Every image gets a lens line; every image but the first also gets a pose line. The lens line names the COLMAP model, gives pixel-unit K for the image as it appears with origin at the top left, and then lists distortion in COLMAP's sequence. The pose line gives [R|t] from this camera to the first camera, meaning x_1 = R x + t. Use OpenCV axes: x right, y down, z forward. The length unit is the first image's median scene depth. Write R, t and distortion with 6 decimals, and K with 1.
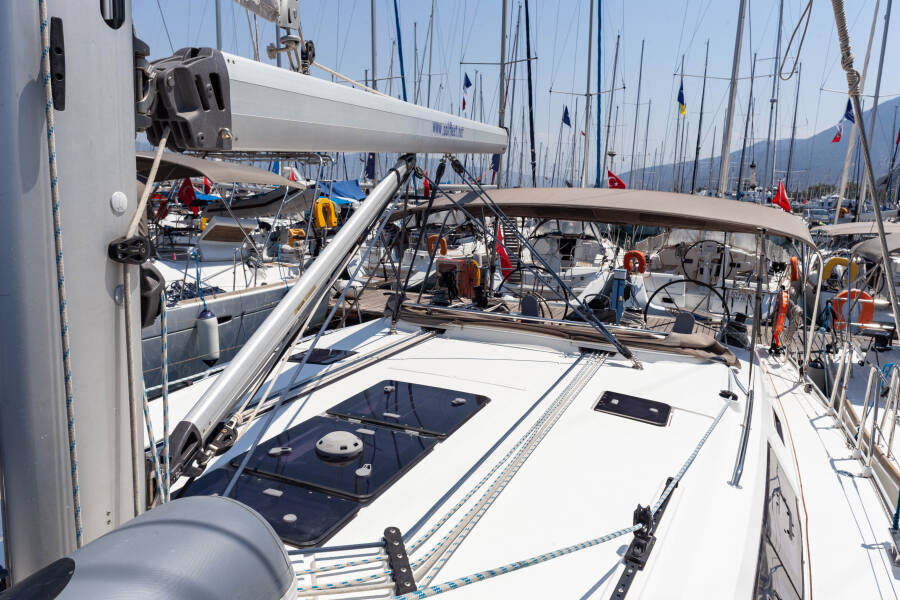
lens RADIAL K [[677.7, 0, 436.1], [0, 677.7, 320.1], [0, 0, 1]] dist [0.048586, -0.067197]
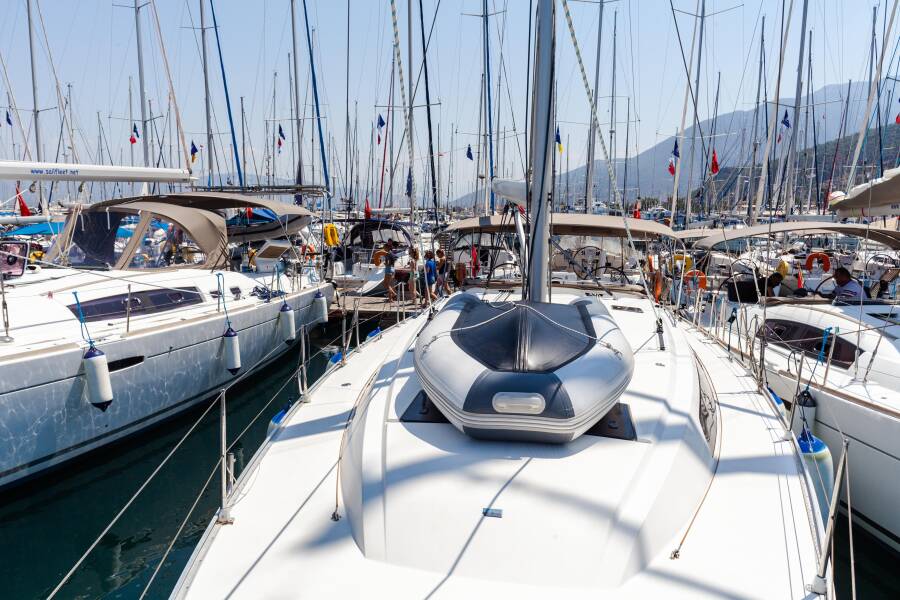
lens RADIAL K [[677.7, 0, 436.1], [0, 677.7, 320.1], [0, 0, 1]] dist [0.048586, -0.067197]
pose [[0.977258, -0.058916, 0.203707, -0.161686], [0.064164, 0.997754, -0.019247, 0.032220], [-0.202115, 0.031880, 0.978843, -0.226965]]
